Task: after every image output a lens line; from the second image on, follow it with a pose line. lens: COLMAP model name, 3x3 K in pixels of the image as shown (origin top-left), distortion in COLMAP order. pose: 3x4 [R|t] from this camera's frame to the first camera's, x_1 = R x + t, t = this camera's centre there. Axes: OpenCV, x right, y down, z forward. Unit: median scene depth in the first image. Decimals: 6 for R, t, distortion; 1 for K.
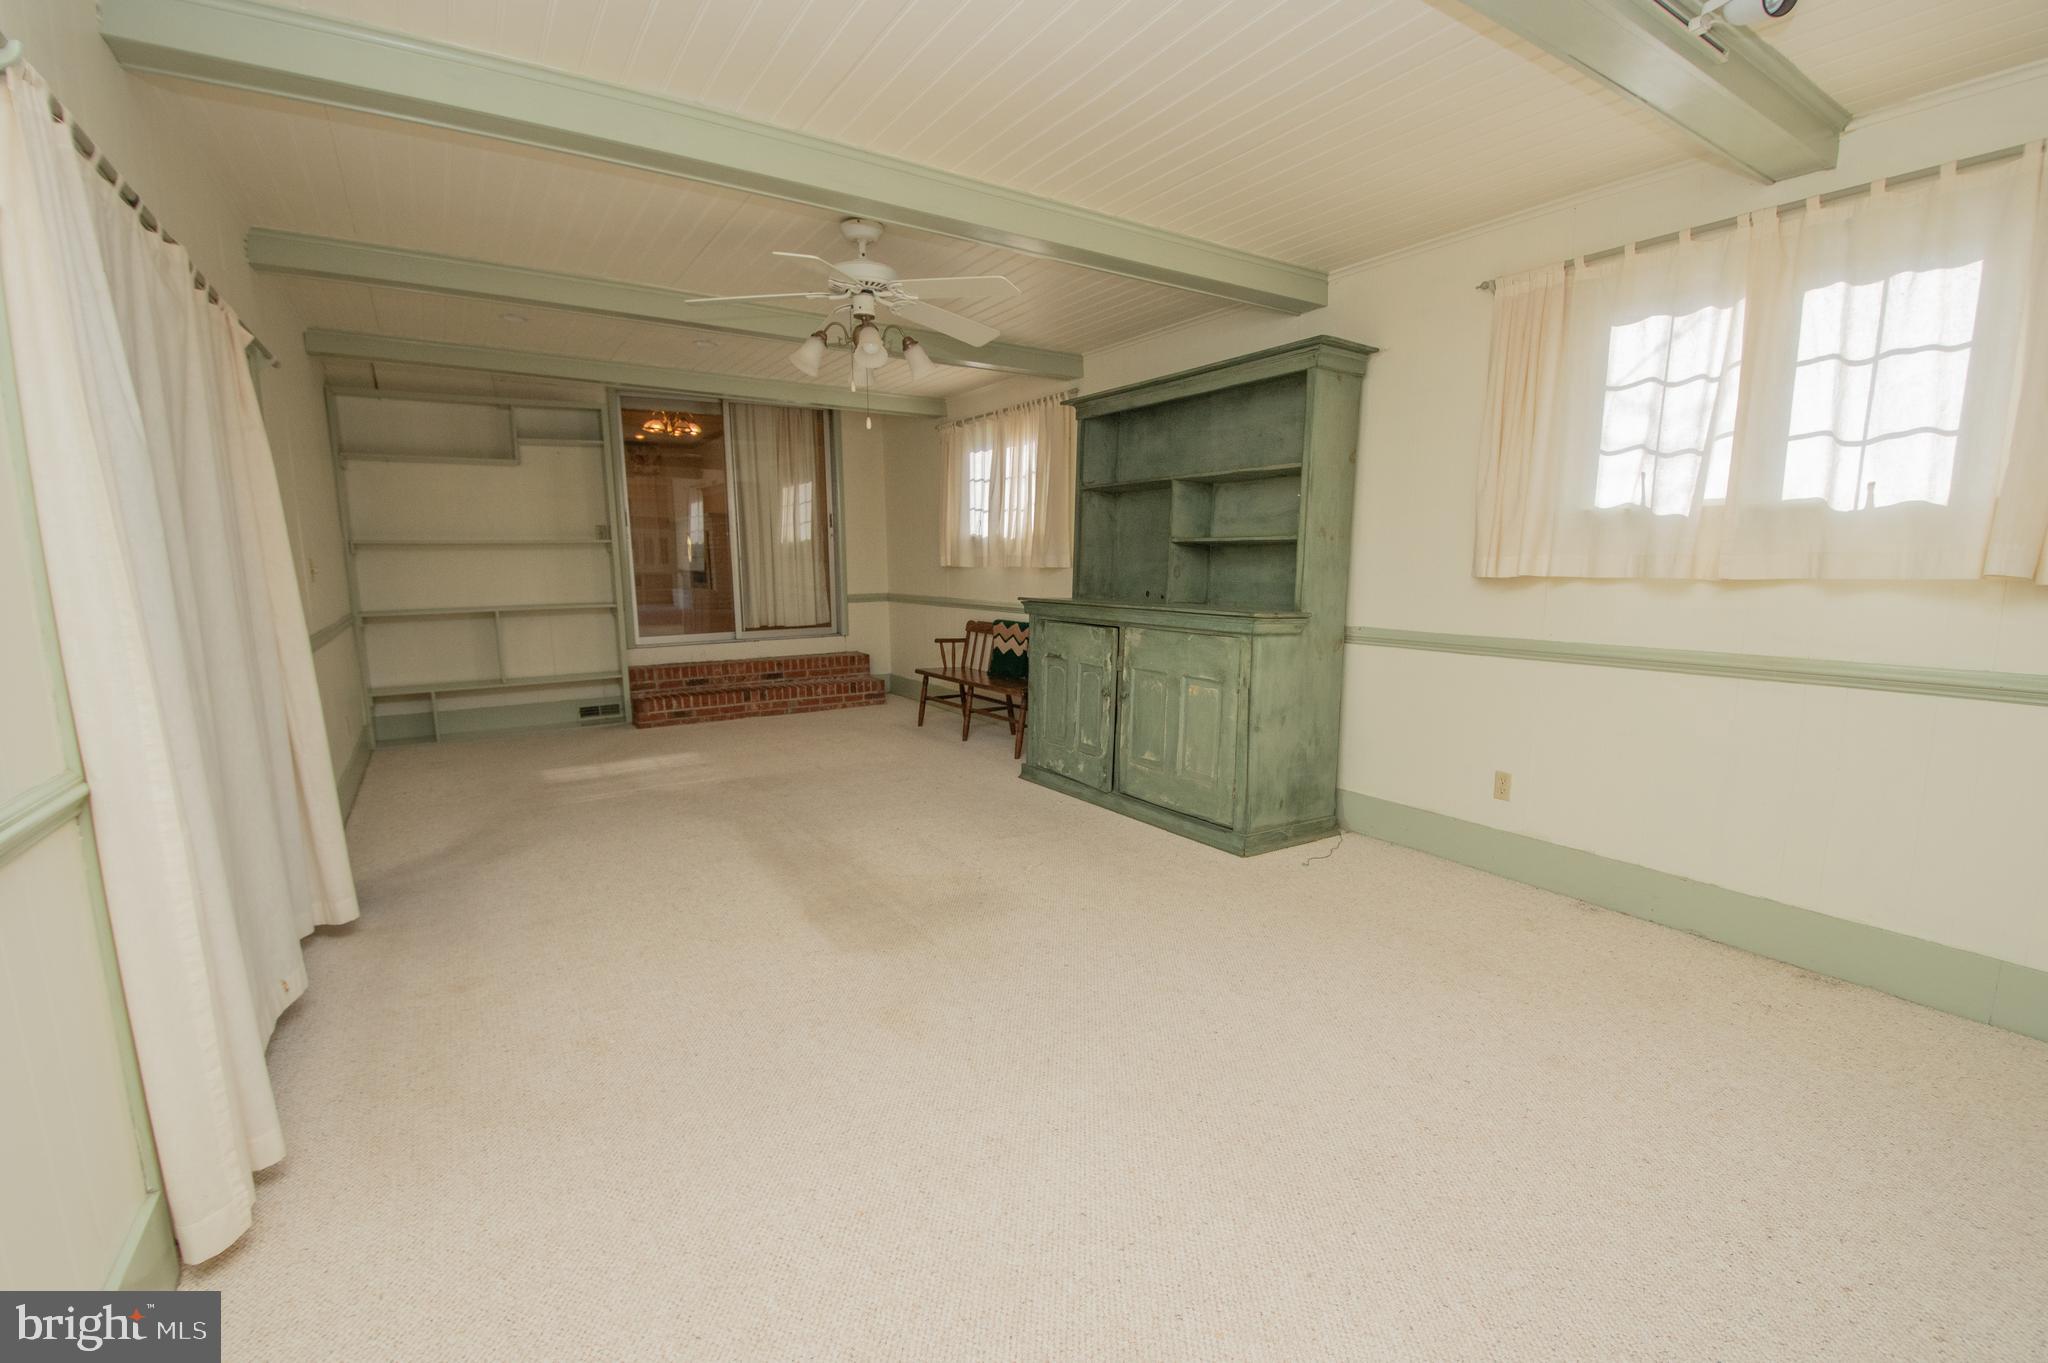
lens RADIAL K [[889.1, 0, 1008.7], [0, 889.1, 695.9], [0, 0, 1]] dist [-0.000379, -0.013584]
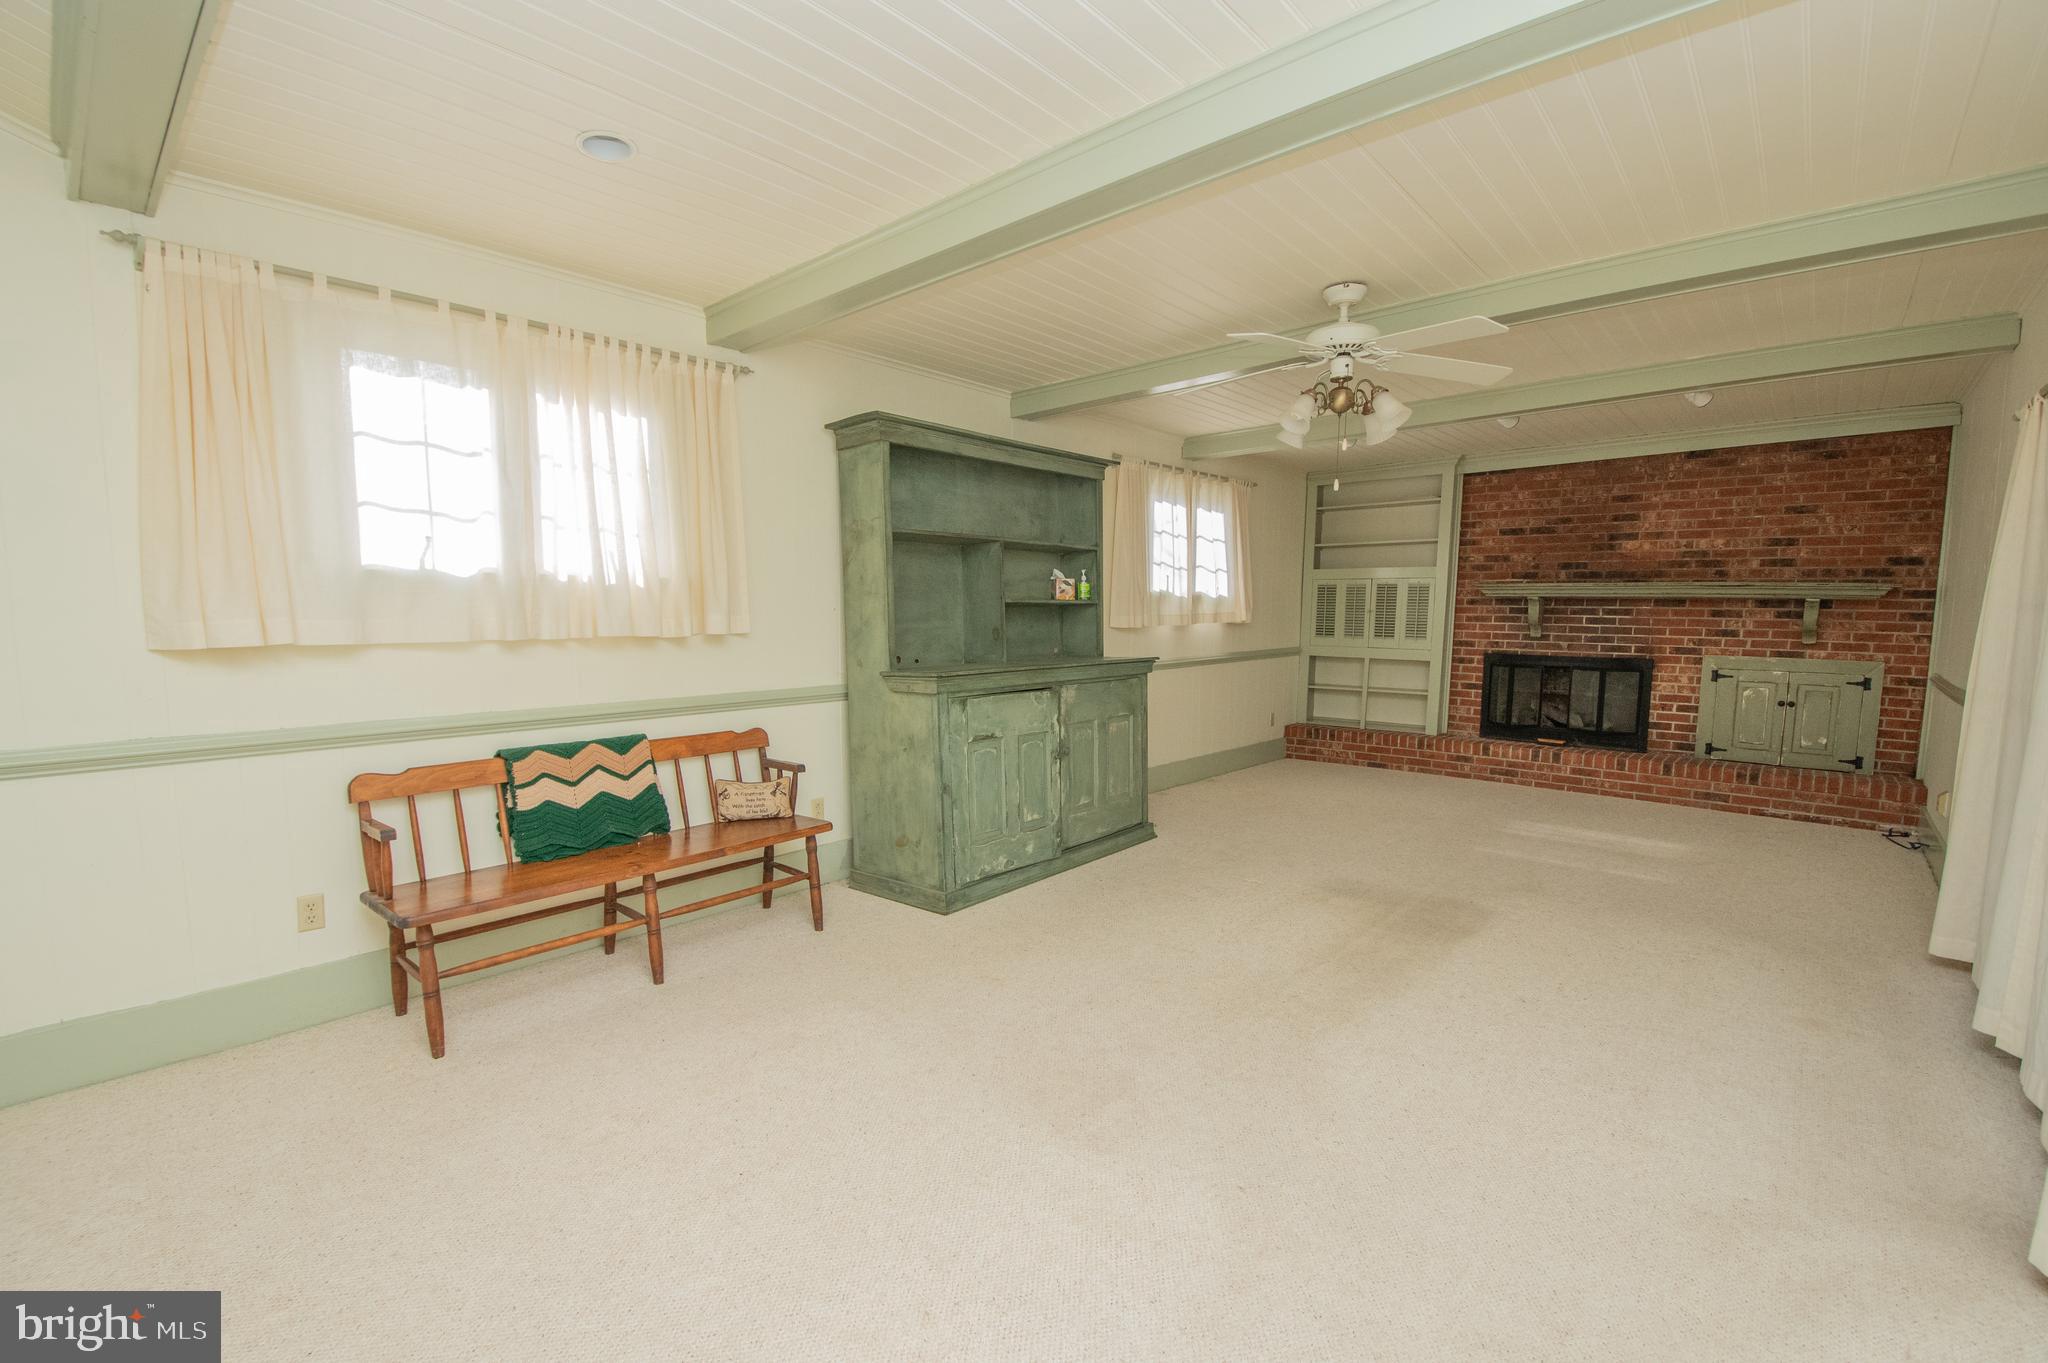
lens RADIAL K [[893.7, 0, 1027.1], [0, 893.7, 705.4], [0, 0, 1]] dist [0.013372, -0.023740]
pose [[-0.284833, -0.092479, 0.954106, -0.762282], [0.153227, 0.978144, 0.140553, -0.187492], [-0.946251, 0.186229, -0.264438, 1.202293]]
